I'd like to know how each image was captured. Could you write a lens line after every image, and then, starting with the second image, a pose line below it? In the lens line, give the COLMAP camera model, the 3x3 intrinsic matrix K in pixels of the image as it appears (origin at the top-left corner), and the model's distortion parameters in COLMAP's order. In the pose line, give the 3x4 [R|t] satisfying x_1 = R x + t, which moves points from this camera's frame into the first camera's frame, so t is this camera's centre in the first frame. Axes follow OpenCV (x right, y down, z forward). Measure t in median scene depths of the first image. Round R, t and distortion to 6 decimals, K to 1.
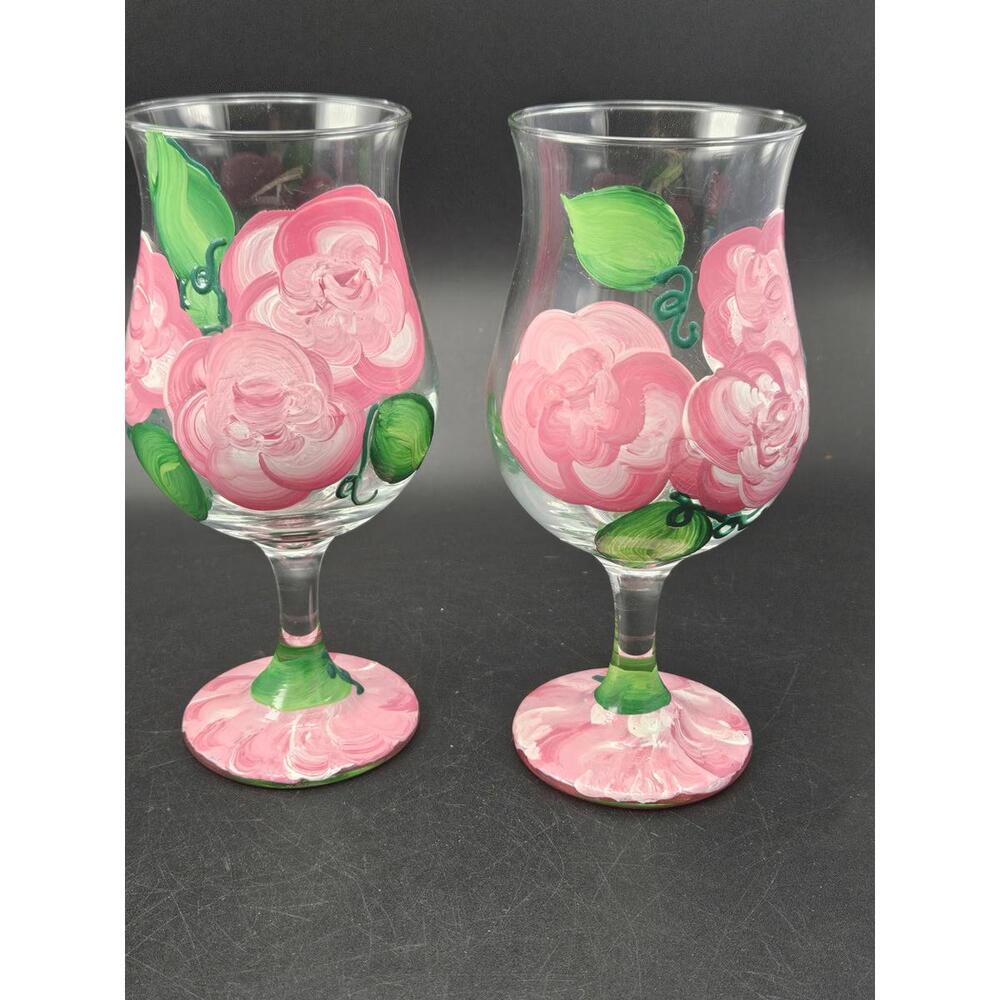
lens RADIAL K [[1352.4, 0, 500.0], [0, 1352.4, 500.0], [0, 0, 1]] dist [0.047890, -0.081248]
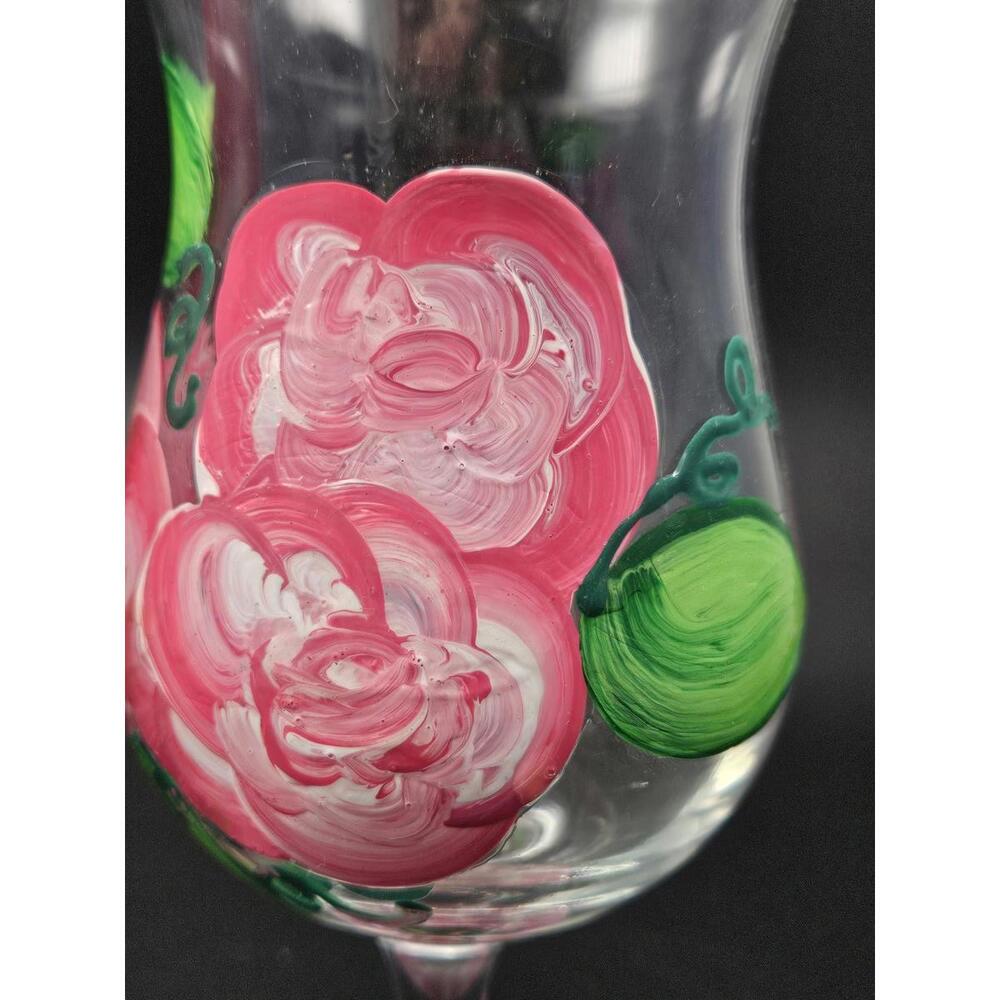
lens RADIAL K [[1374.6, 0, 522.2], [0, 1374.6, 498.1], [0, 0, 1]] dist [0.048954, -0.001477]
pose [[0.533039, 0.269069, -0.802166, 0.540869], [-0.356646, 0.931195, 0.075358, -0.158170], [0.767250, 0.245921, 0.592326, 0.792341]]
